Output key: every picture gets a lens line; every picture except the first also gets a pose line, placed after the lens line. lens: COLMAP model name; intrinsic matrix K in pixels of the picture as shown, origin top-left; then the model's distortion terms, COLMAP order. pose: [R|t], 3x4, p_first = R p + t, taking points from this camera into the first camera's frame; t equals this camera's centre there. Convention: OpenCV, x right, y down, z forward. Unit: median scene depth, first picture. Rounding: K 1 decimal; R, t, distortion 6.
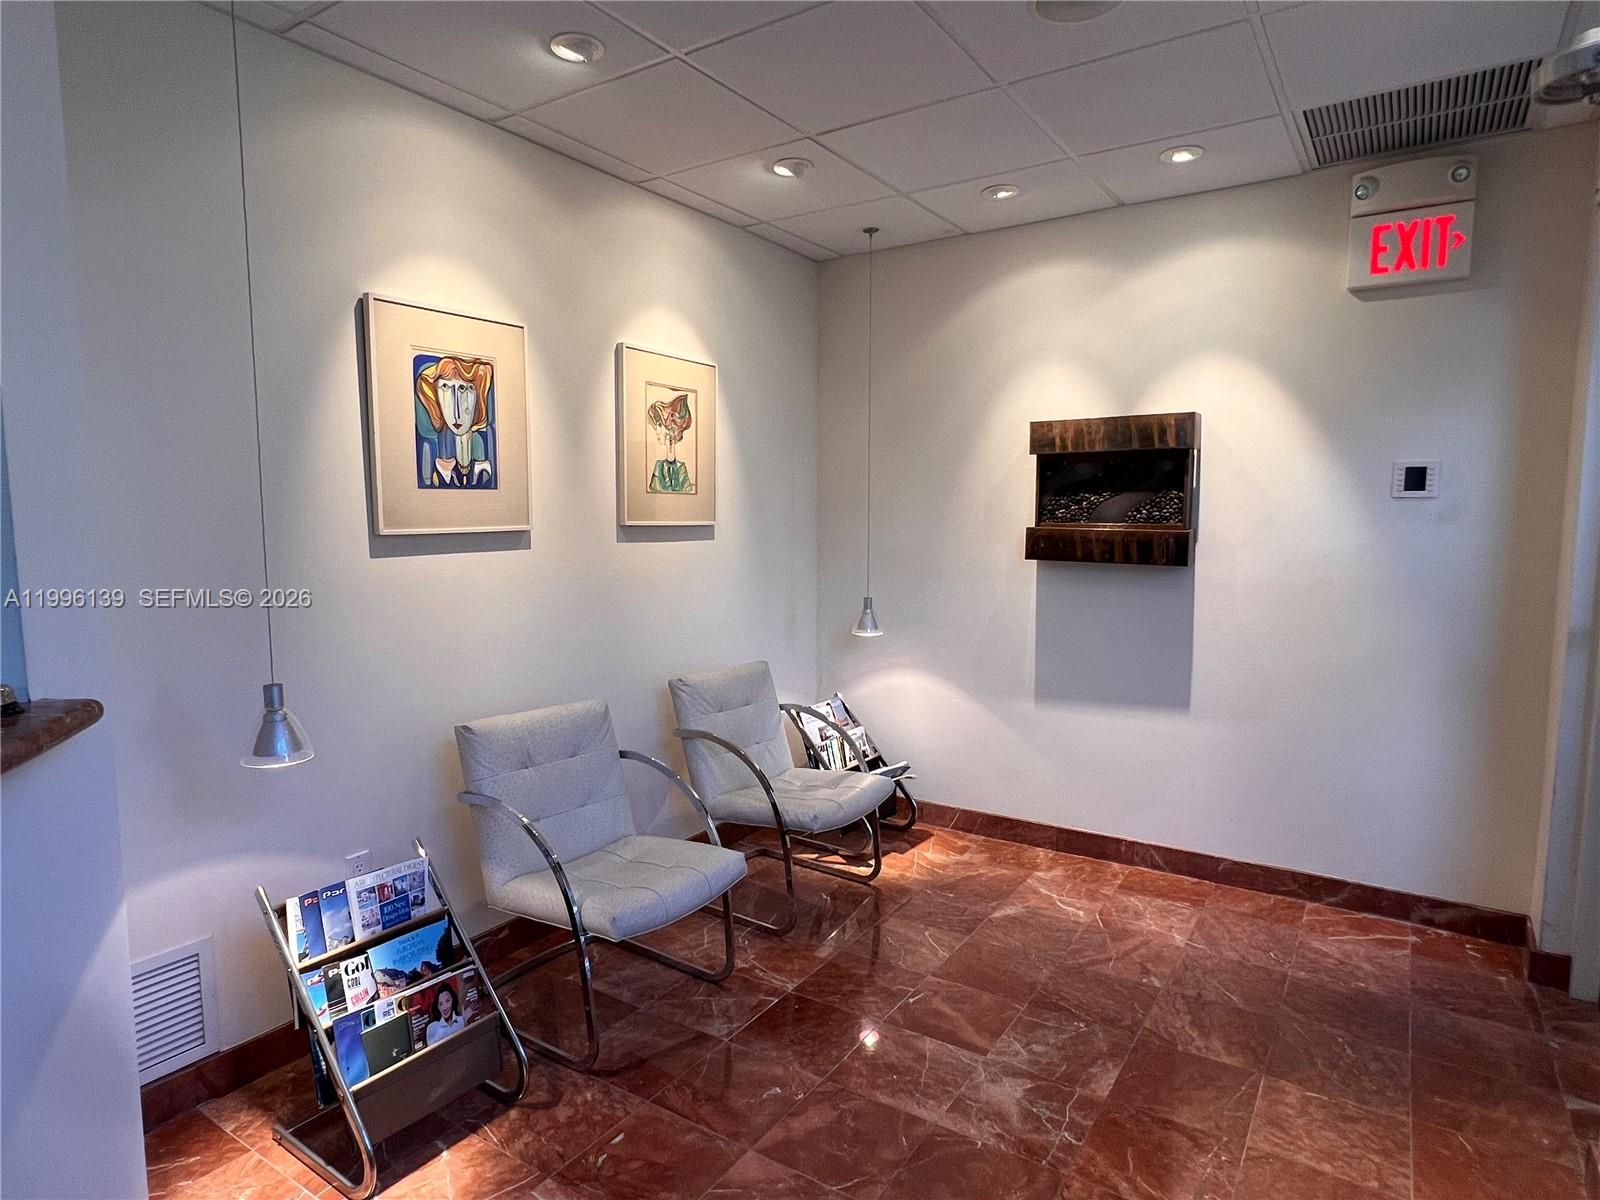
lens RADIAL K [[915.9, 0, 793.9], [0, 915.9, 607.2], [0, 0, 1]] dist [-0.003794, -0.002906]
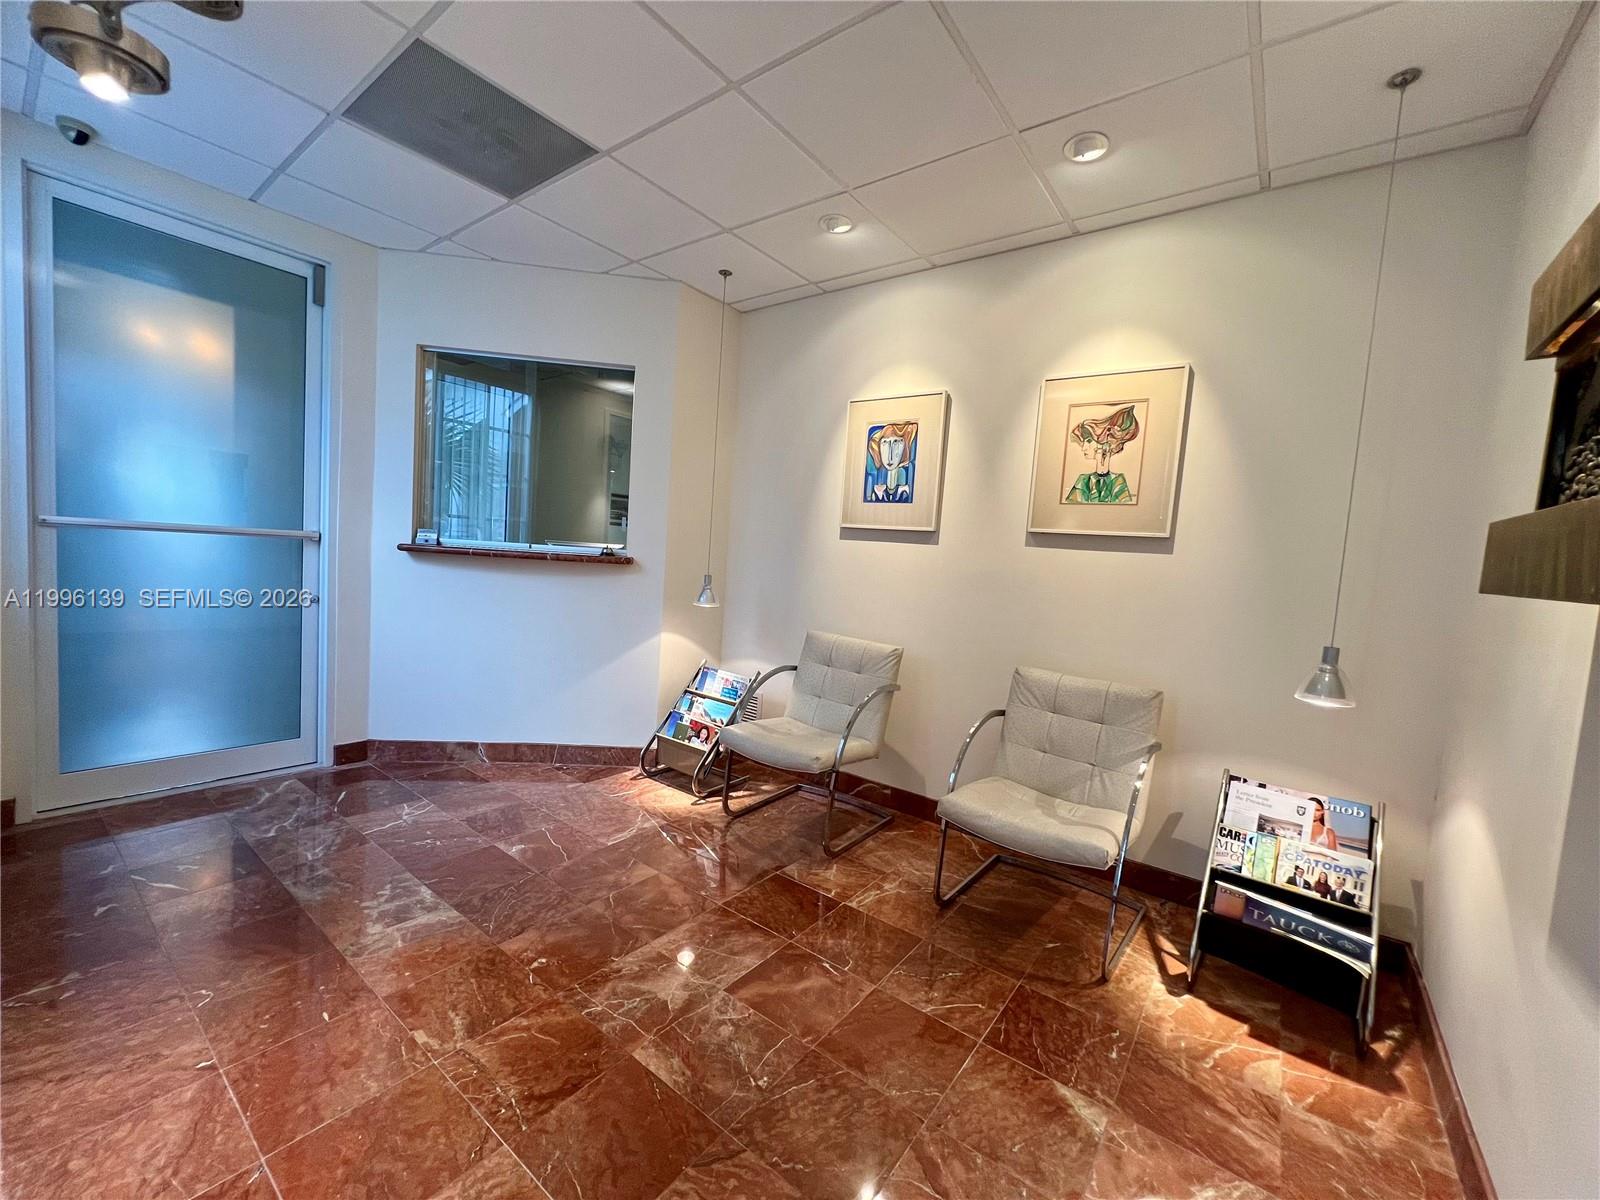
lens RADIAL K [[639.3, 0, 800.0], [0, 639.3, 600.0], [0, 0, 1]] dist [-0.001939, 0.000368]
pose [[-0.060019, 0.071392, -0.995641, 0.805814], [-0.170776, 0.981999, 0.080708, -0.022779], [0.983480, 0.174875, -0.046747, 0.927549]]
